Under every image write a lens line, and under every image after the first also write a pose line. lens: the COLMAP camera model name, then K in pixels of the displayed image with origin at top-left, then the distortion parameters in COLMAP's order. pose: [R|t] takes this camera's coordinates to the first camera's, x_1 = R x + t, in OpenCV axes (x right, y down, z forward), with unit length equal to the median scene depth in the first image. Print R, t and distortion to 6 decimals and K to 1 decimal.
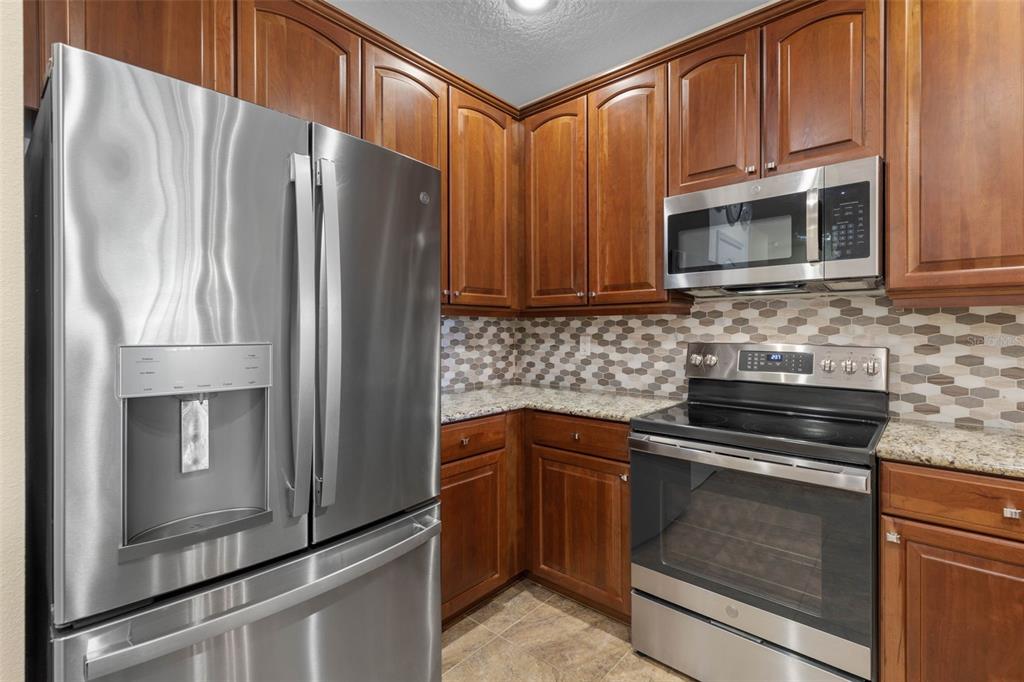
lens RADIAL K [[473.5, 0, 525.3], [0, 473.5, 330.8], [0, 0, 1]] dist [0.003231, 0.000451]
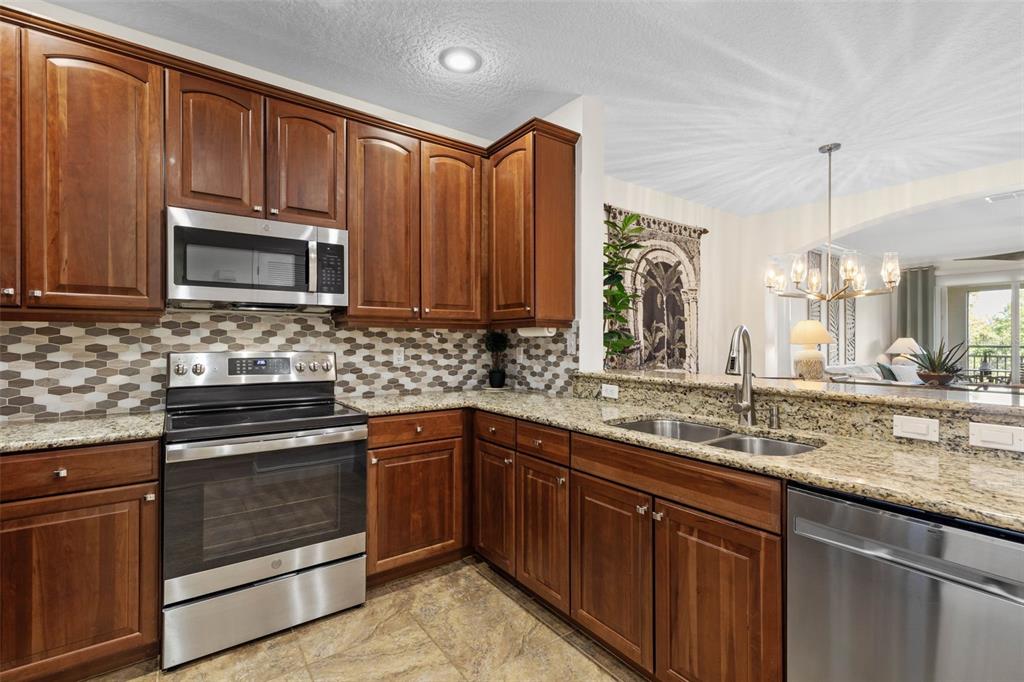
lens RADIAL K [[473.5, 0, 525.3], [0, 473.5, 330.8], [0, 0, 1]] dist [0.003231, 0.000451]
pose [[0.203814, 0.021533, 0.978773, -0.537561], [-0.001205, 0.999763, -0.021744, -0.000542], [-0.979009, 0.003252, 0.203792, 0.074017]]
